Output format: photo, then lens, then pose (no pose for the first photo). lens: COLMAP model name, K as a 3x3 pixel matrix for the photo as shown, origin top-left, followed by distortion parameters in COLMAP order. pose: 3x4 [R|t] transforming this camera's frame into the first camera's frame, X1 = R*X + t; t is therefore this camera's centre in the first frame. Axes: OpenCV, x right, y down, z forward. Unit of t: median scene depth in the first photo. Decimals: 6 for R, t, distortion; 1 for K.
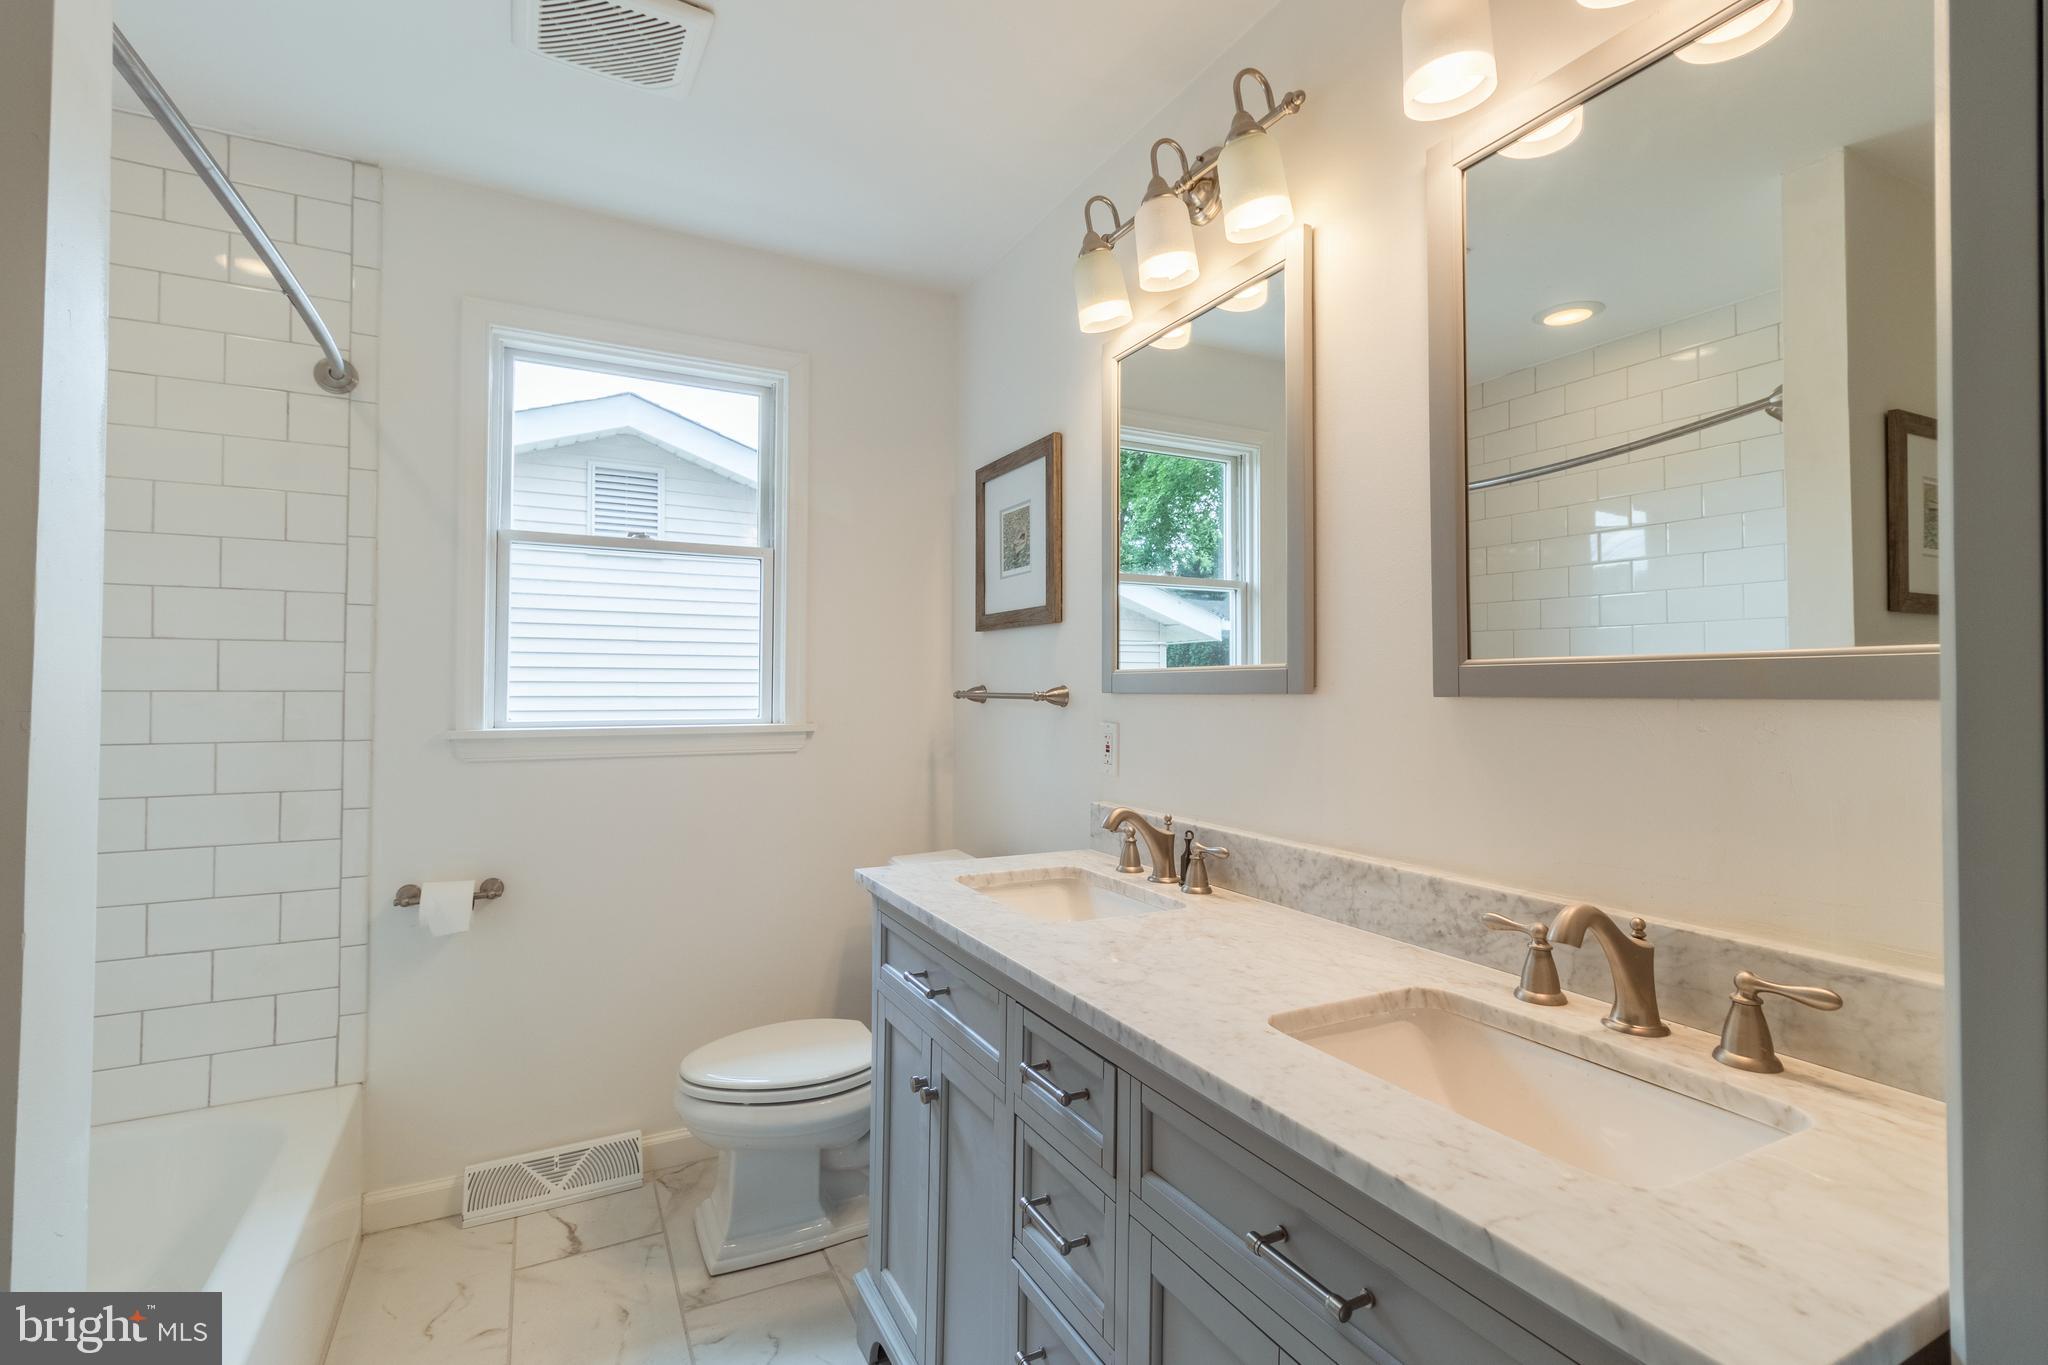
lens RADIAL K [[941.8, 0, 1027.3], [0, 941.8, 667.2], [0, 0, 1]] dist [0.001613, 0.000091]
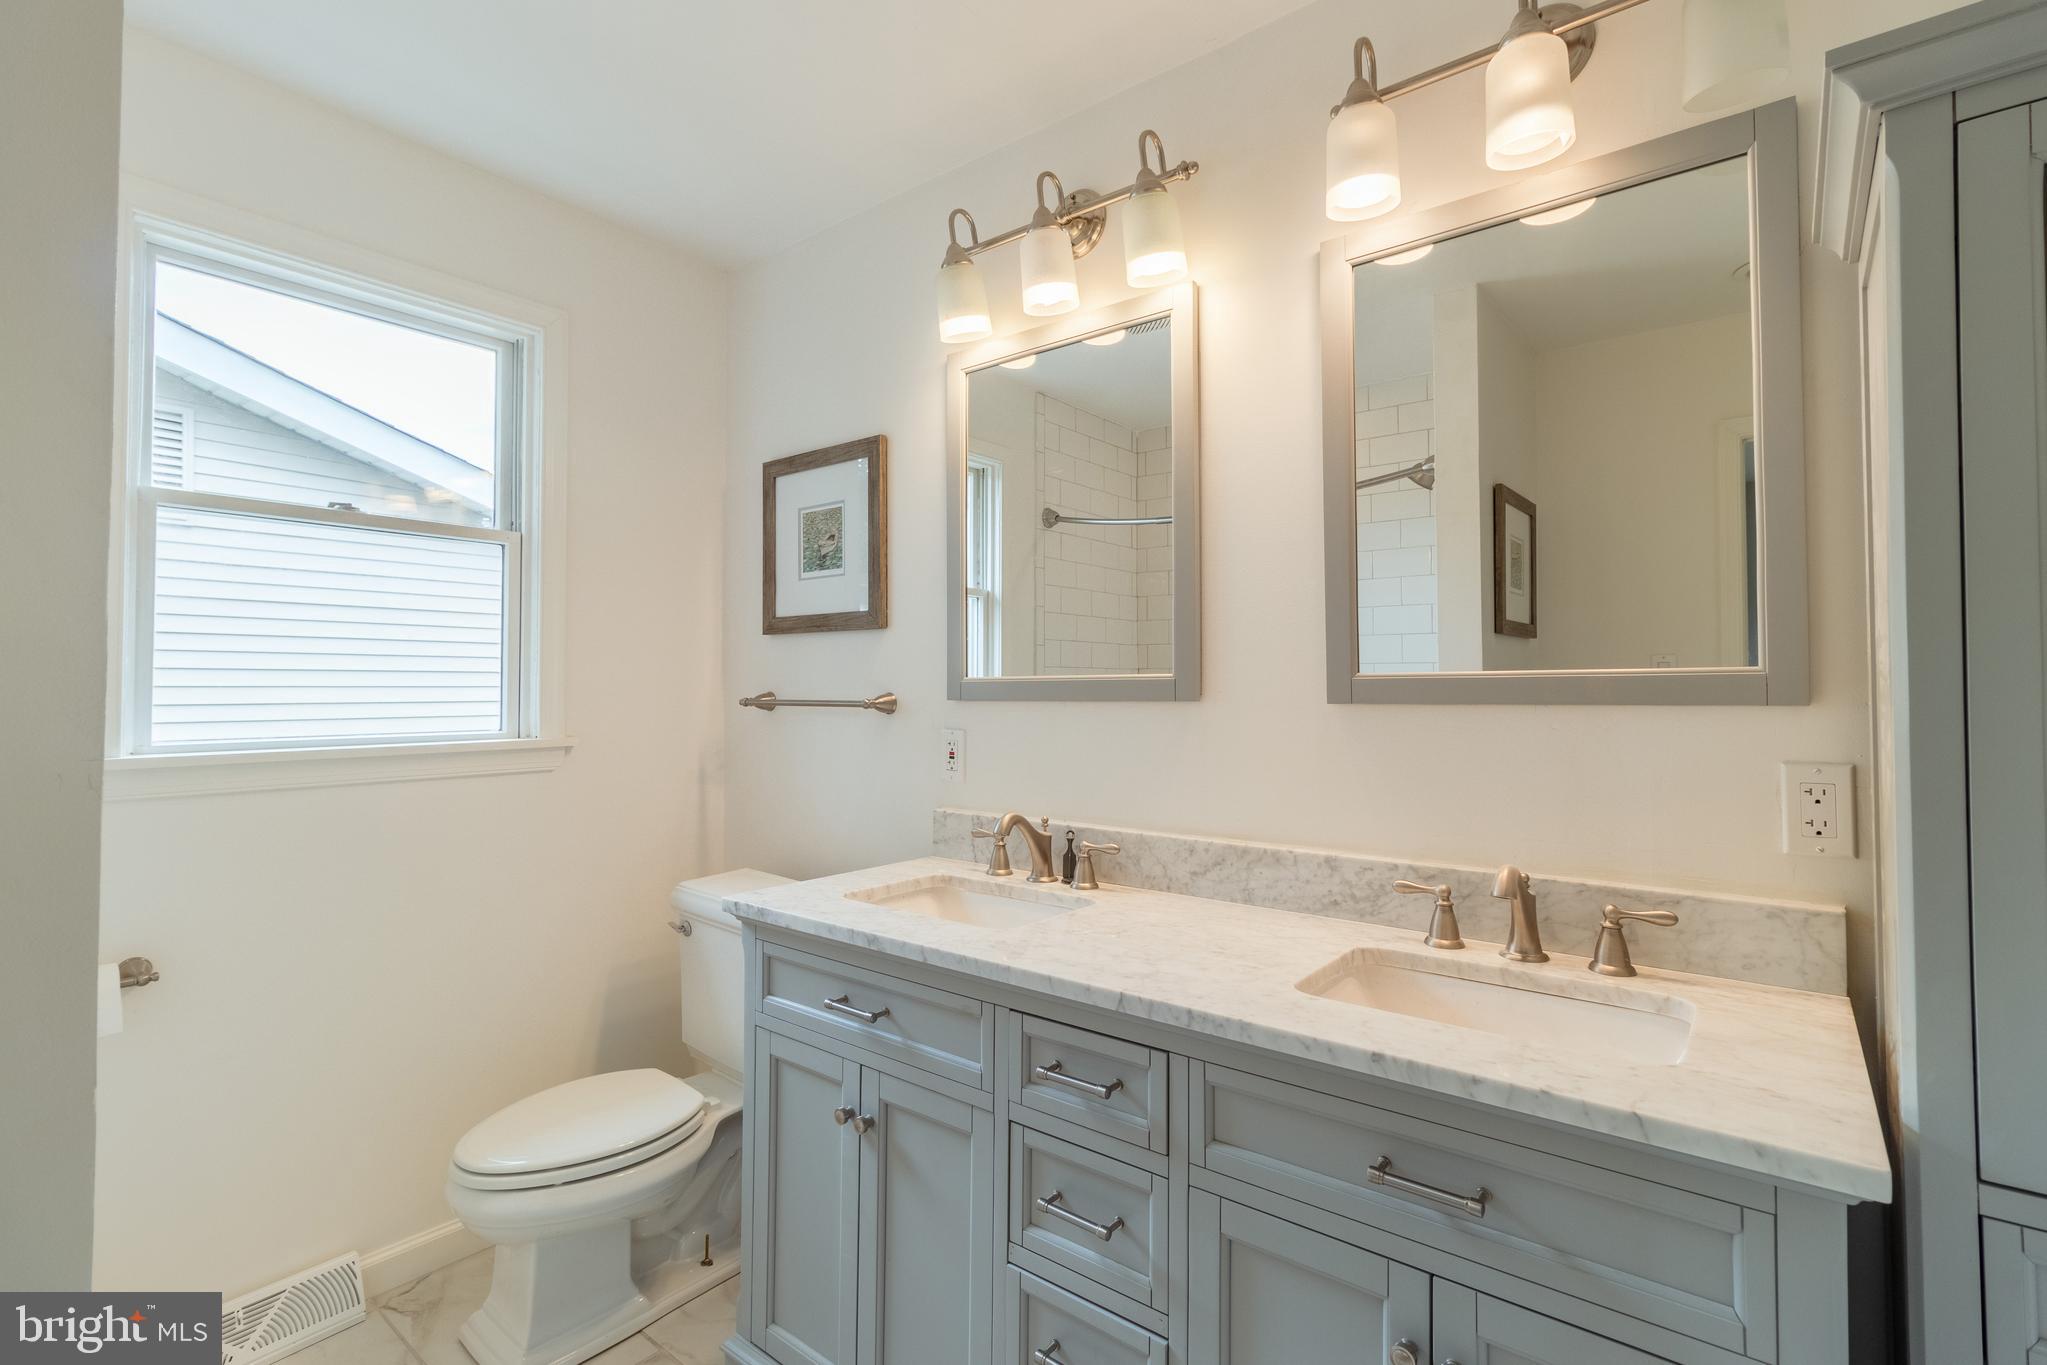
lens RADIAL K [[946.9, 0, 1025.7], [0, 946.9, 668.5], [0, 0, 1]] dist [0.001689, 0.000582]
pose [[0.913420, 0.004472, 0.406993, -0.330383], [-0.005103, 0.999987, 0.000463, -0.009811], [-0.406986, -0.002500, 0.913431, 0.051112]]
